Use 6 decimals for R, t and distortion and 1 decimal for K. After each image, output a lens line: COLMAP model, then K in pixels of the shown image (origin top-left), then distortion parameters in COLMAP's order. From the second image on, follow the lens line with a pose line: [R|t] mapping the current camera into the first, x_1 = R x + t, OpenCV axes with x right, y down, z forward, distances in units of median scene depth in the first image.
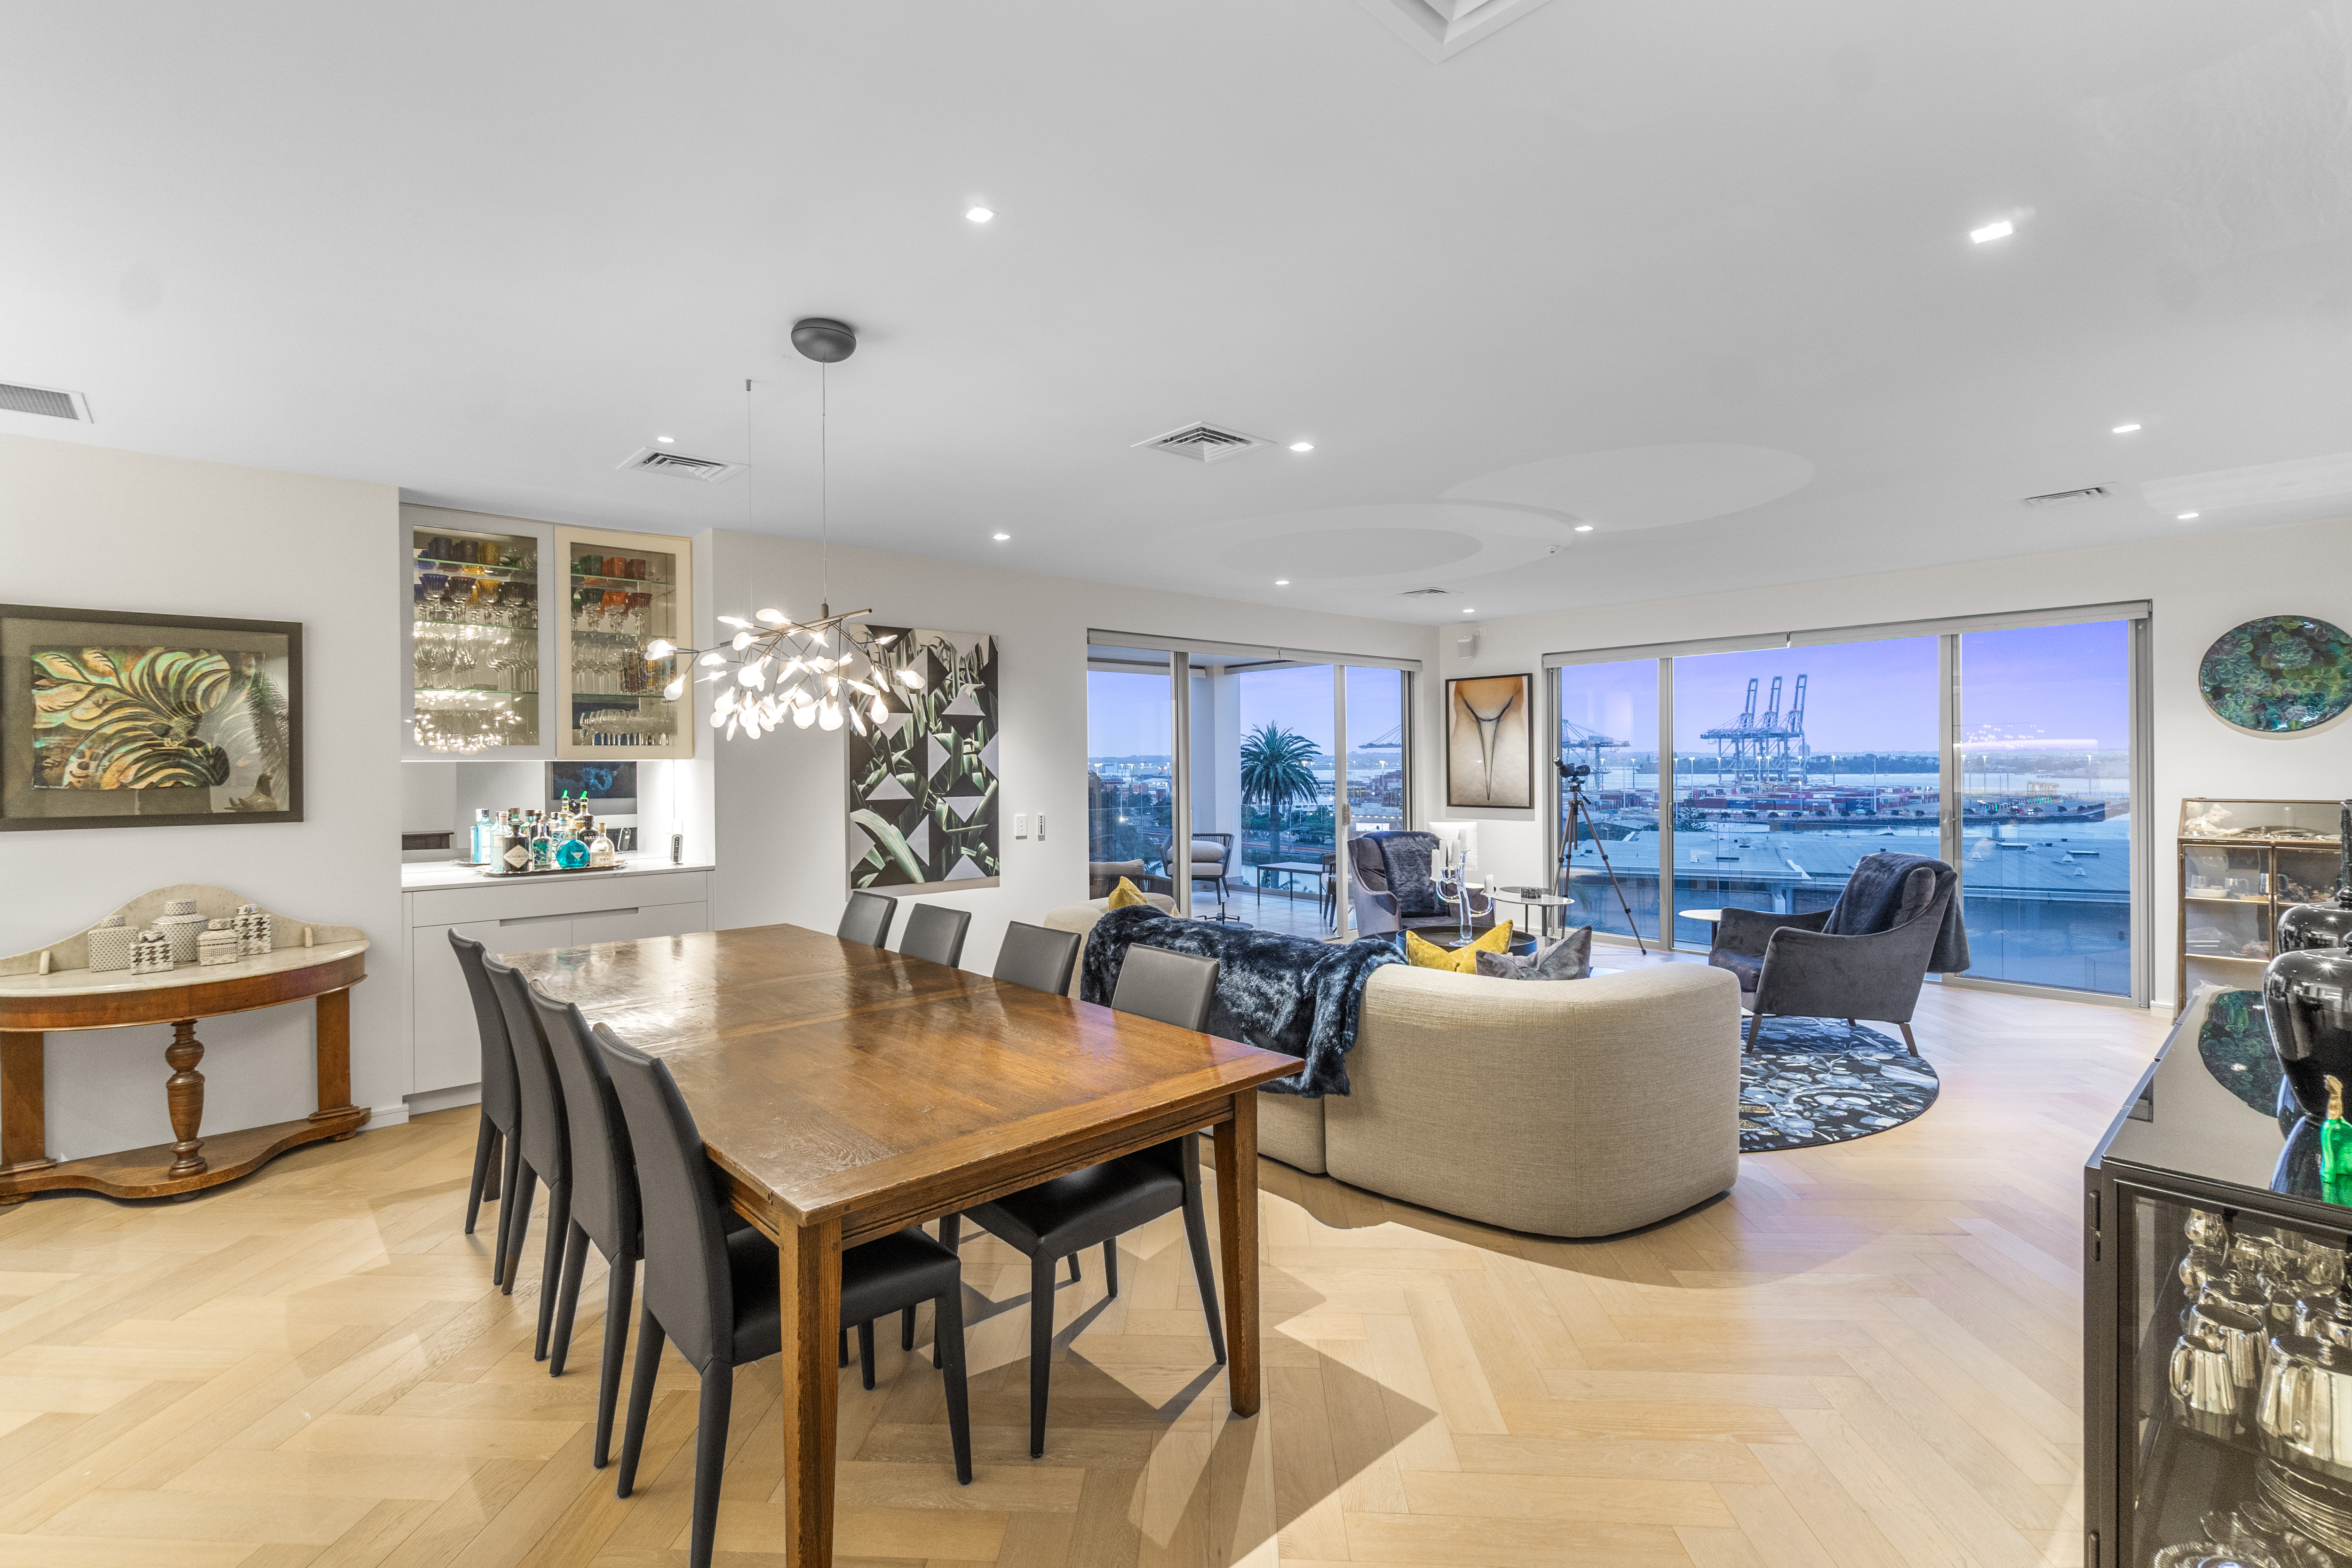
lens RADIAL K [[1079.6, 0, 1156.0], [0, 1079.6, 783.9], [0, 0, 1]] dist [0.010732, -0.000589]
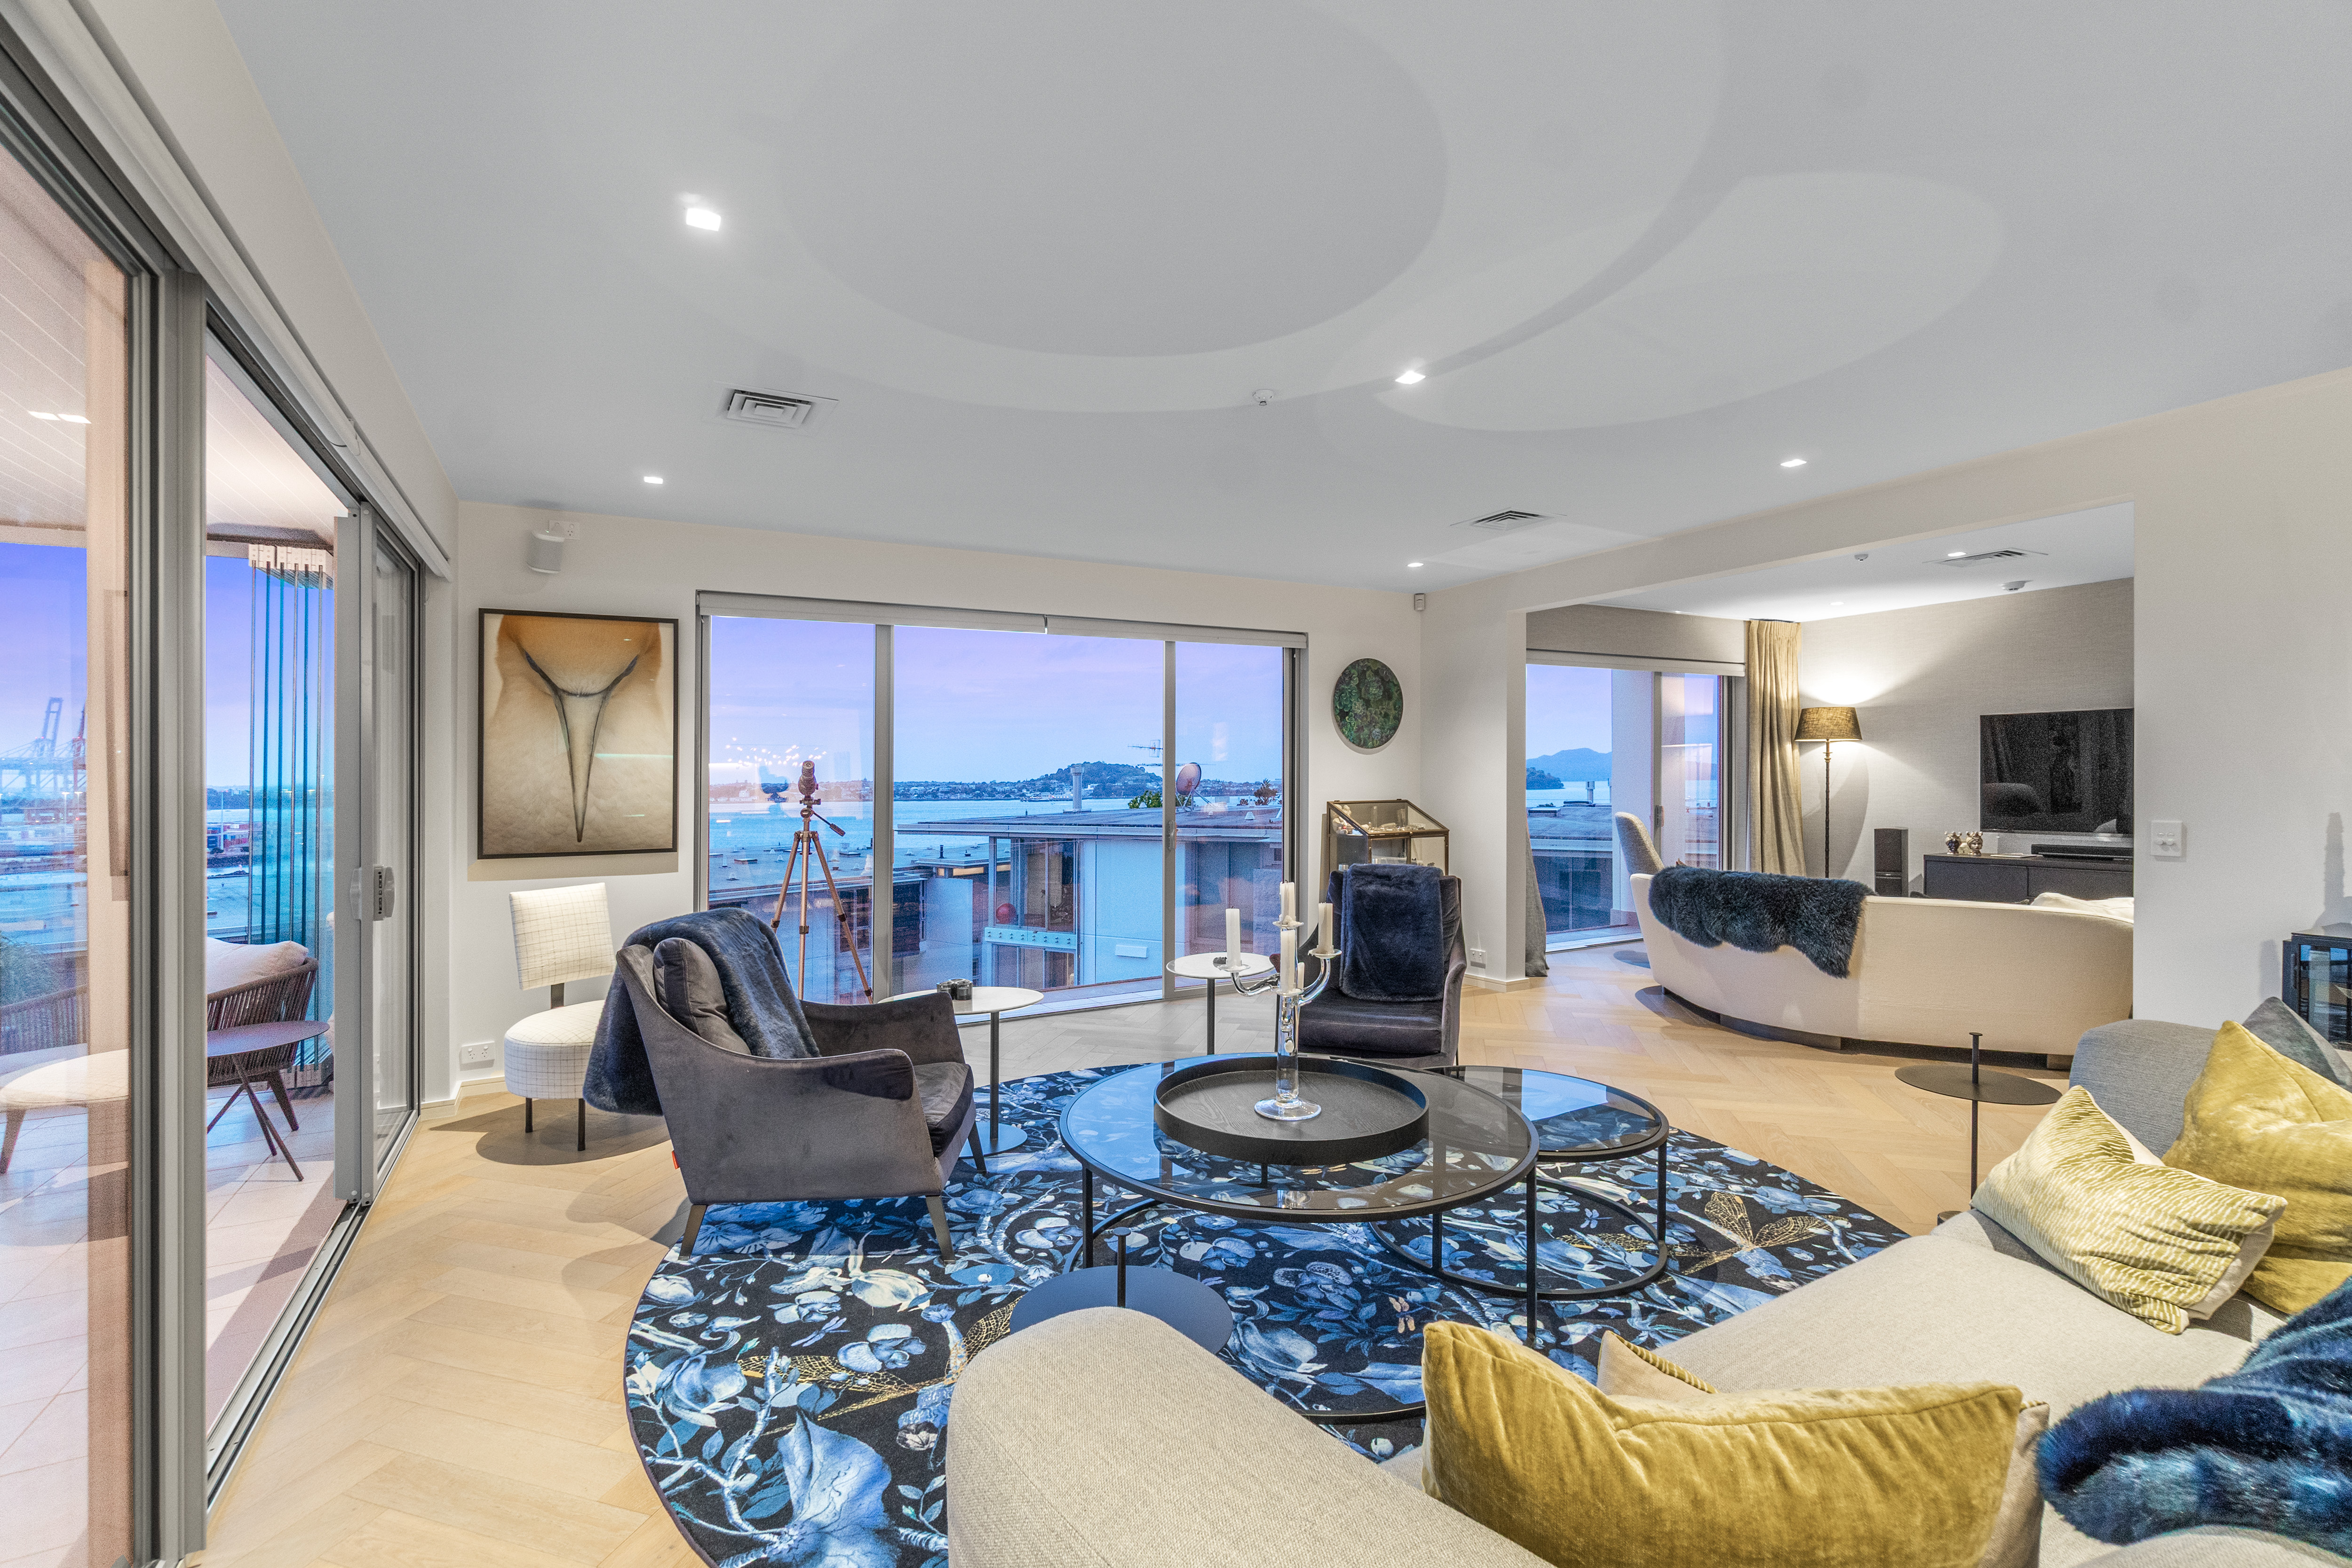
lens RADIAL K [[1018.8, 0, 1140.5], [0, 1018.8, 789.9], [0, 0, 1]] dist [-0.003456, 0.000159]
pose [[0.235595, -0.003475, 0.971845, -0.188019], [0.028605, 0.999585, -0.003360, -0.001725], [-0.971430, 0.028592, 0.235597, 0.911700]]
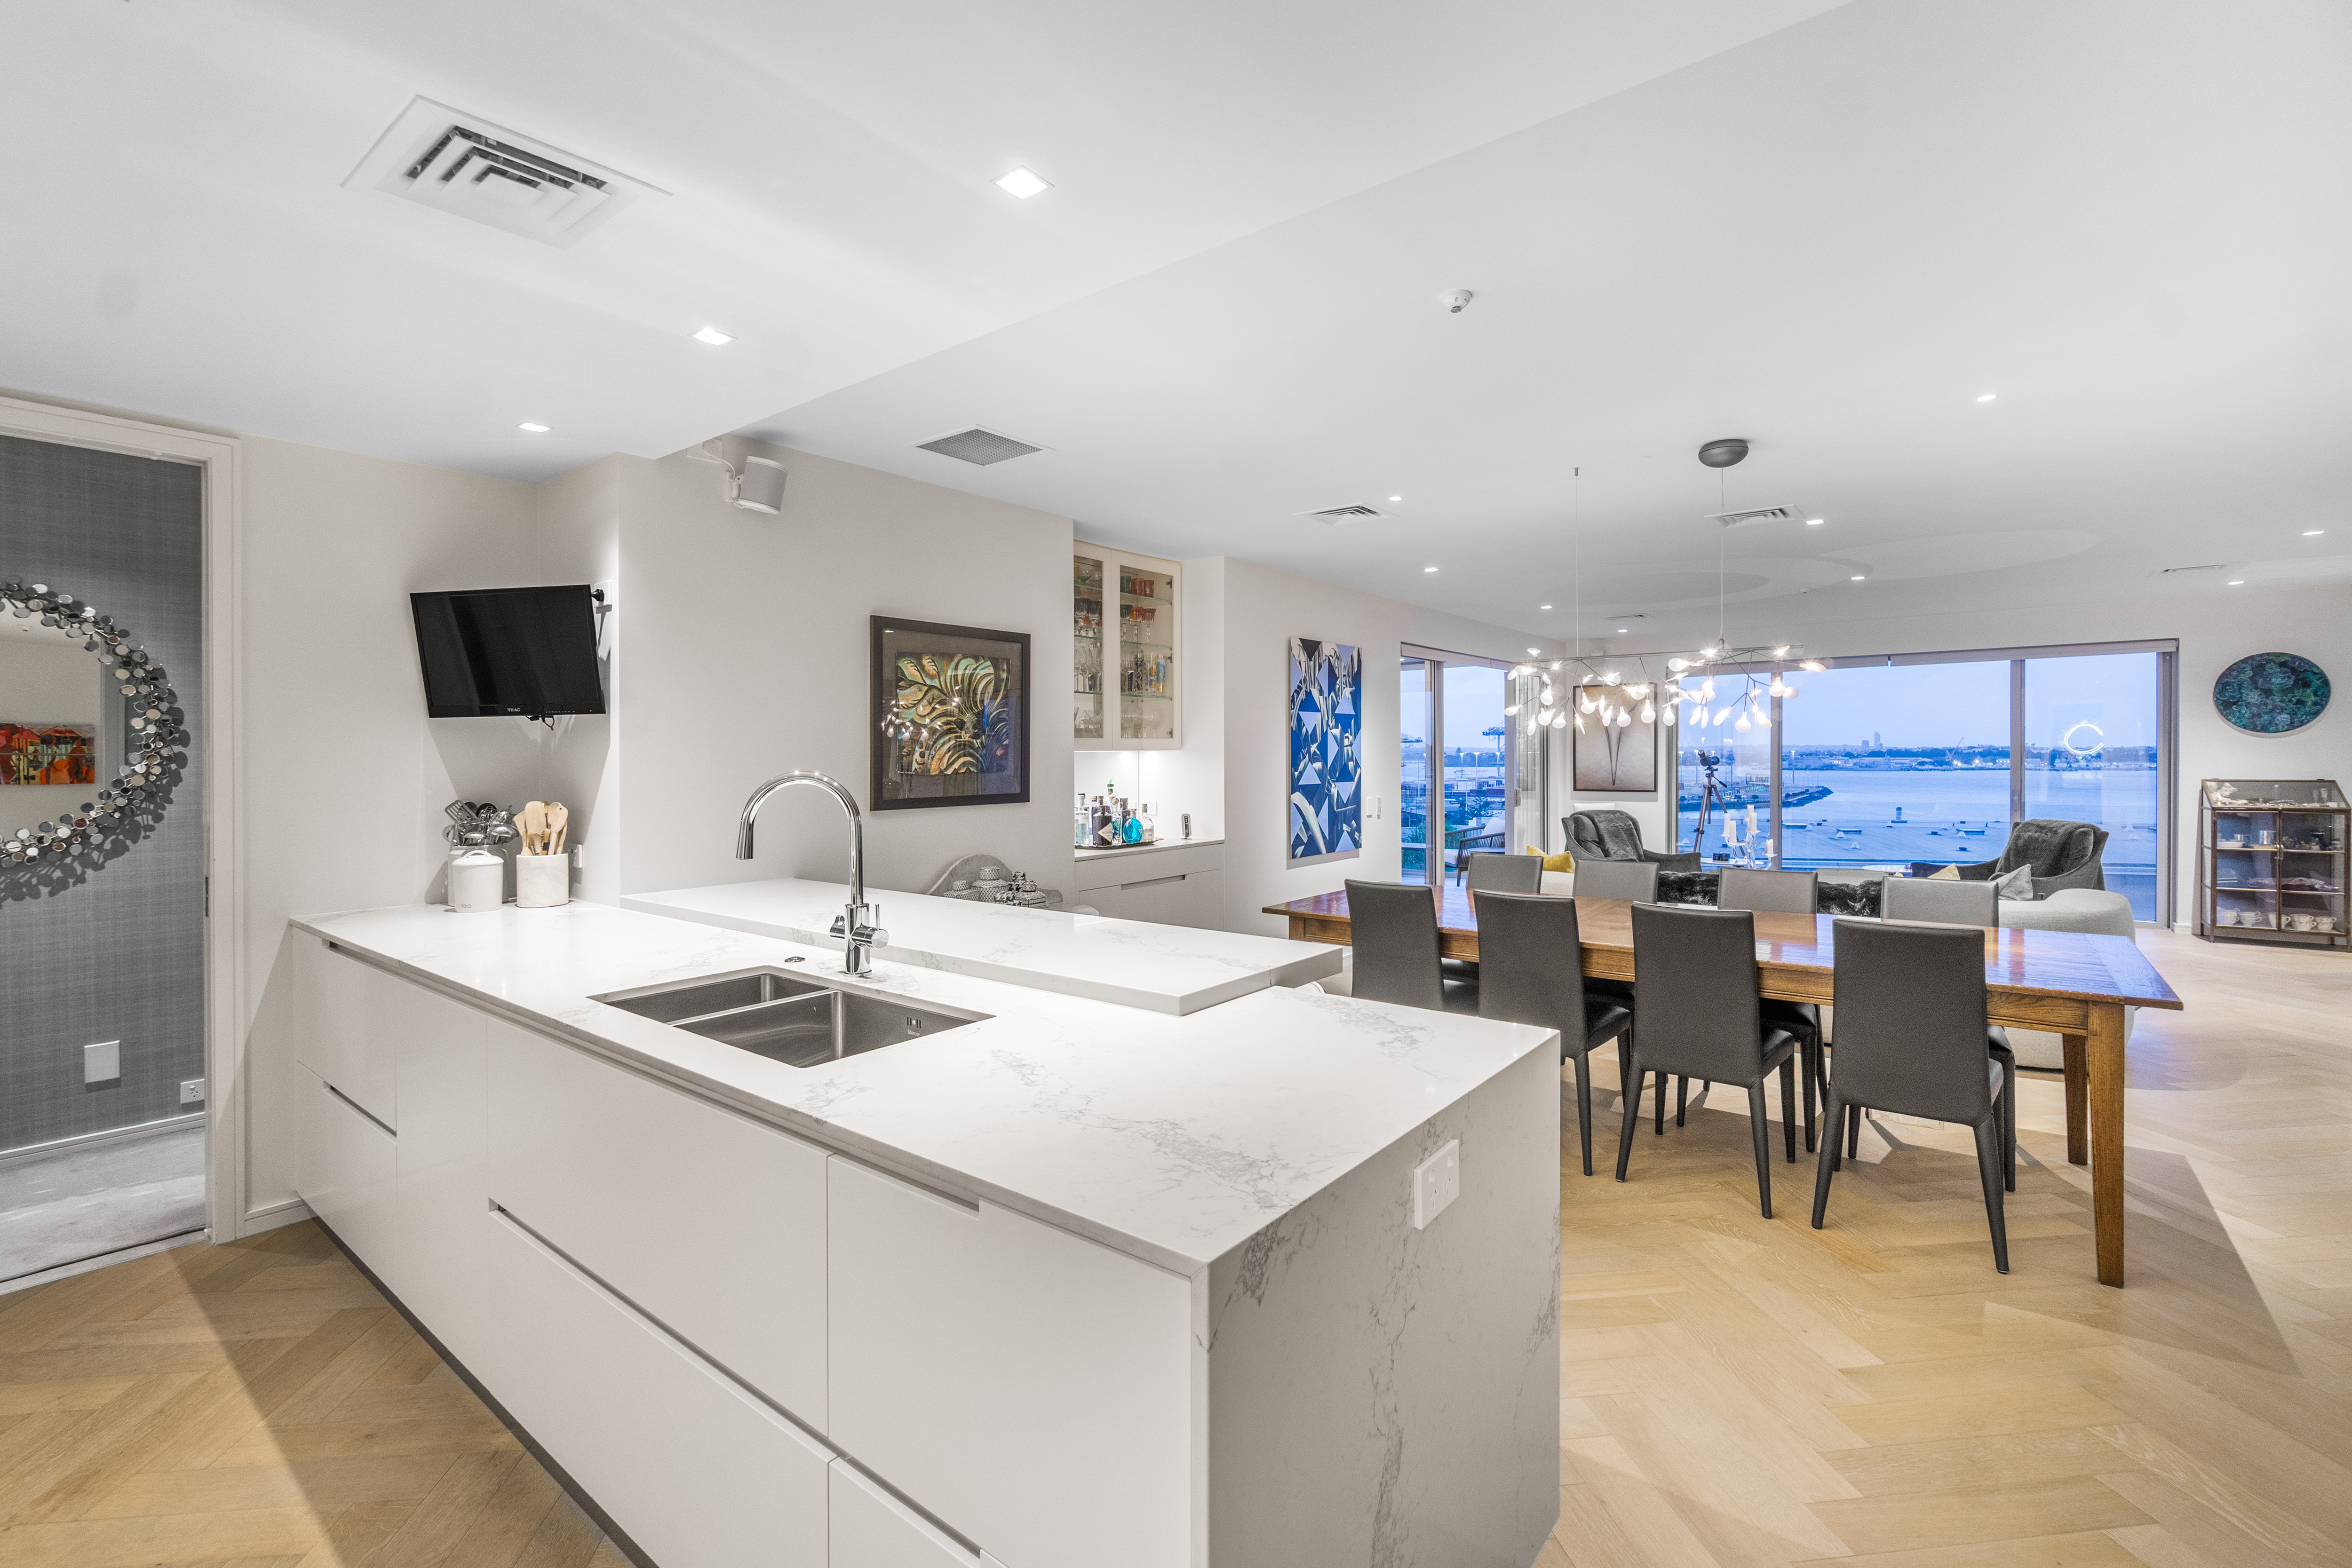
lens RADIAL K [[1018.6, 0, 1140.5], [0, 1018.6, 789.9], [0, 0, 1]] dist [-0.003456, 0.000159]
pose [[0.987809, -0.004903, 0.155593, -0.607206], [0.002885, 0.999909, 0.013192, 0.005349], [-0.155644, -0.012583, 0.987733, -0.085903]]
